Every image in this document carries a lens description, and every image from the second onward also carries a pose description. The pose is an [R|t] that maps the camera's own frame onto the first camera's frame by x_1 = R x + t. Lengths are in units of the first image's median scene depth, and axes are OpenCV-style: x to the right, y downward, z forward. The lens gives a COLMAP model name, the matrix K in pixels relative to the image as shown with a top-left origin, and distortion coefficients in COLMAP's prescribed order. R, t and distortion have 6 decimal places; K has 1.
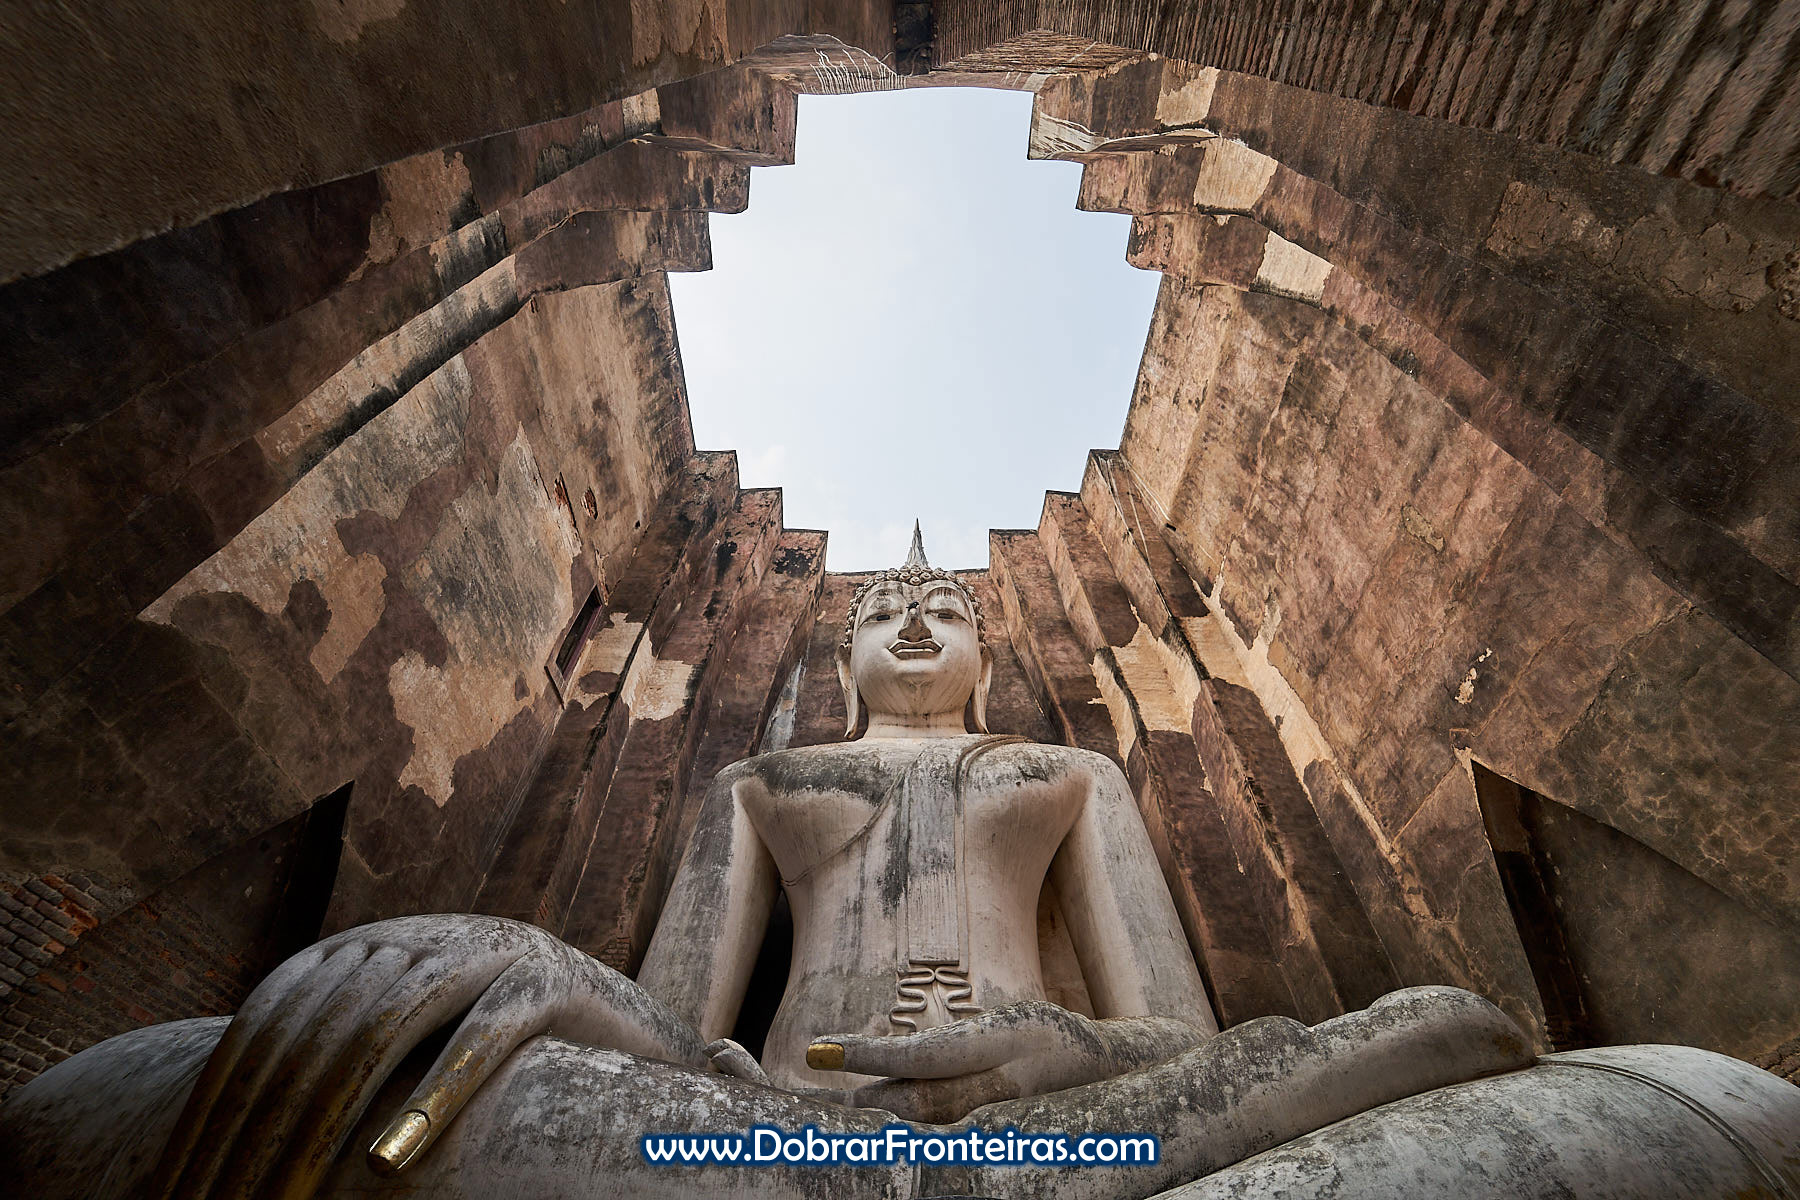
lens RADIAL K [[739.7, 0, 904.9], [0, 739.7, 598.0], [0, 0, 1]] dist [-0.016394, -0.003091]
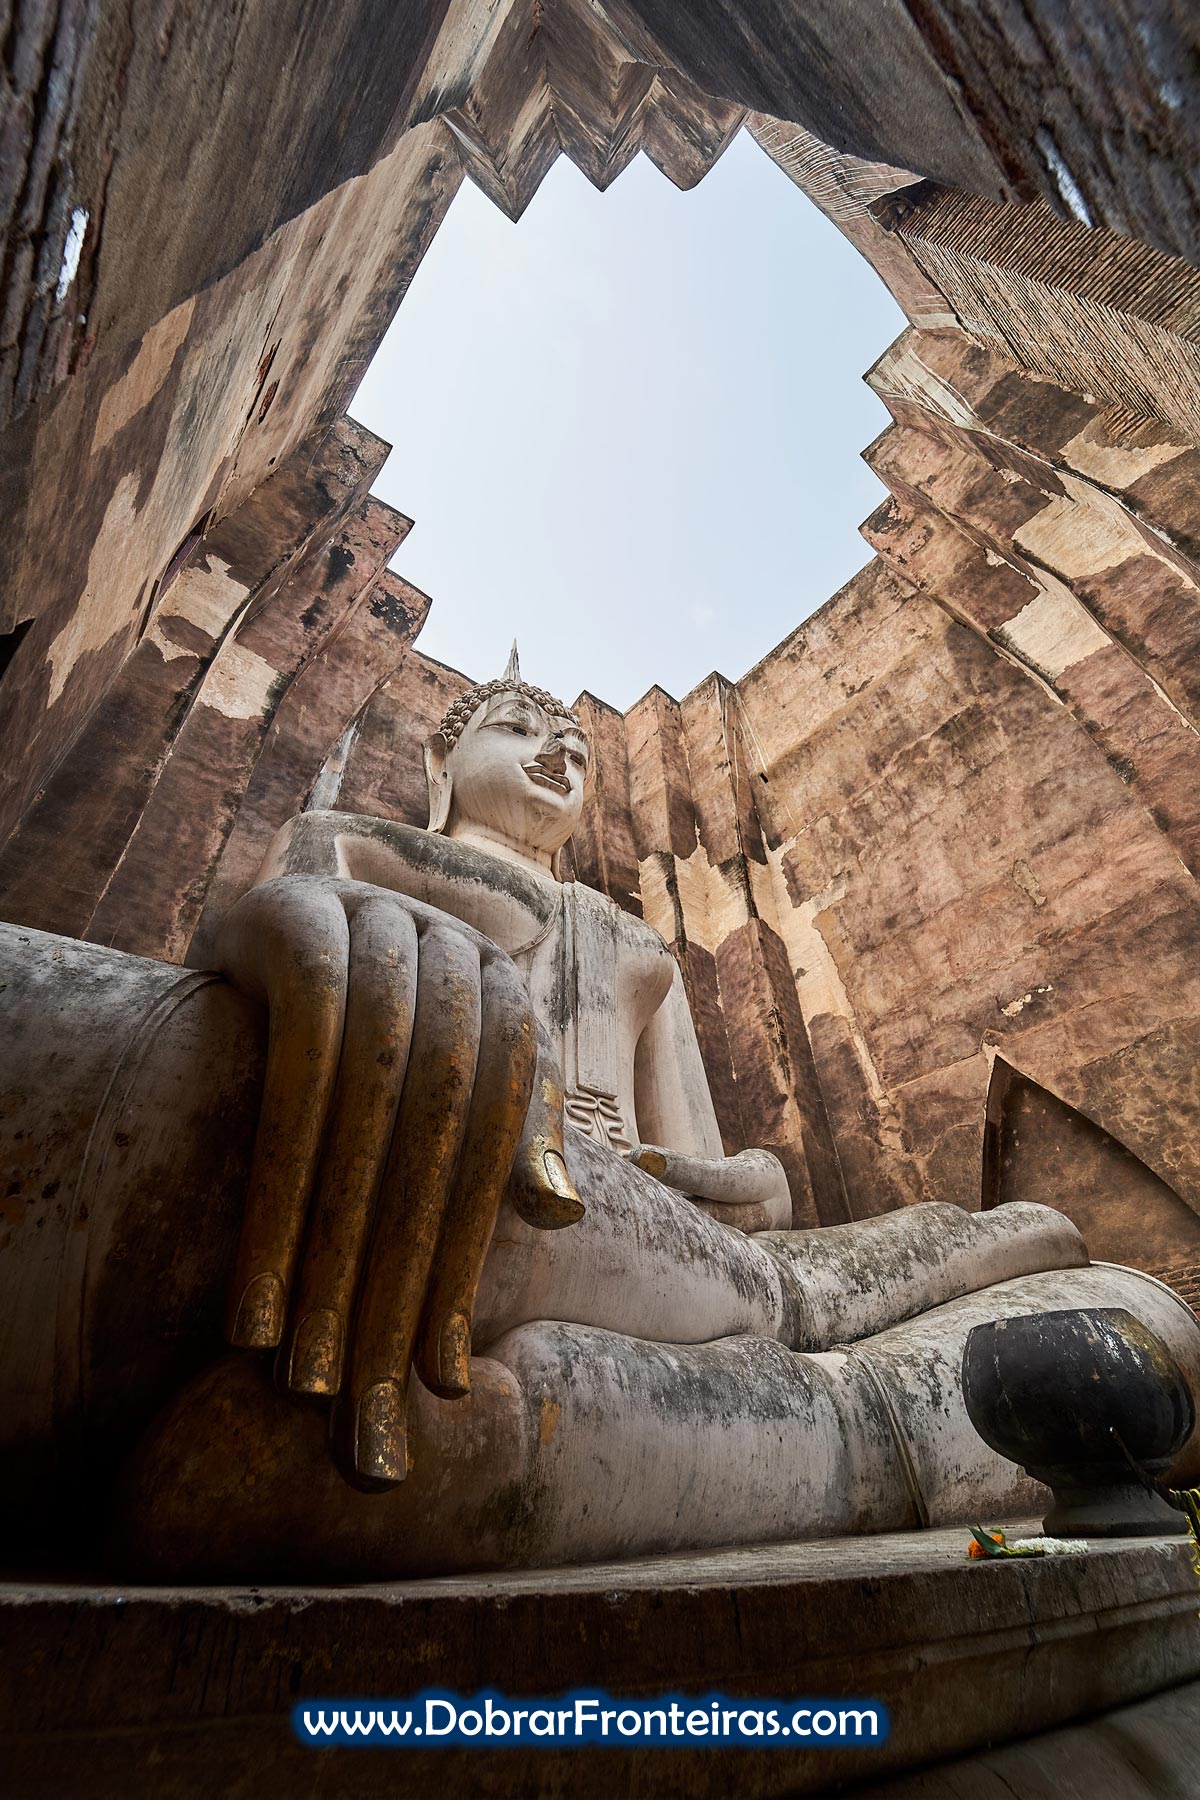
lens RADIAL K [[739.7, 0, 600.0], [0, 739.7, 900.0], [0, 0, 1]] dist [-0.016394, -0.003091]
pose [[0.796718, 0.360222, 0.485264, -0.400633], [-0.440151, 0.896083, 0.057467, 0.147960], [-0.414136, -0.259374, 0.872477, 0.137351]]
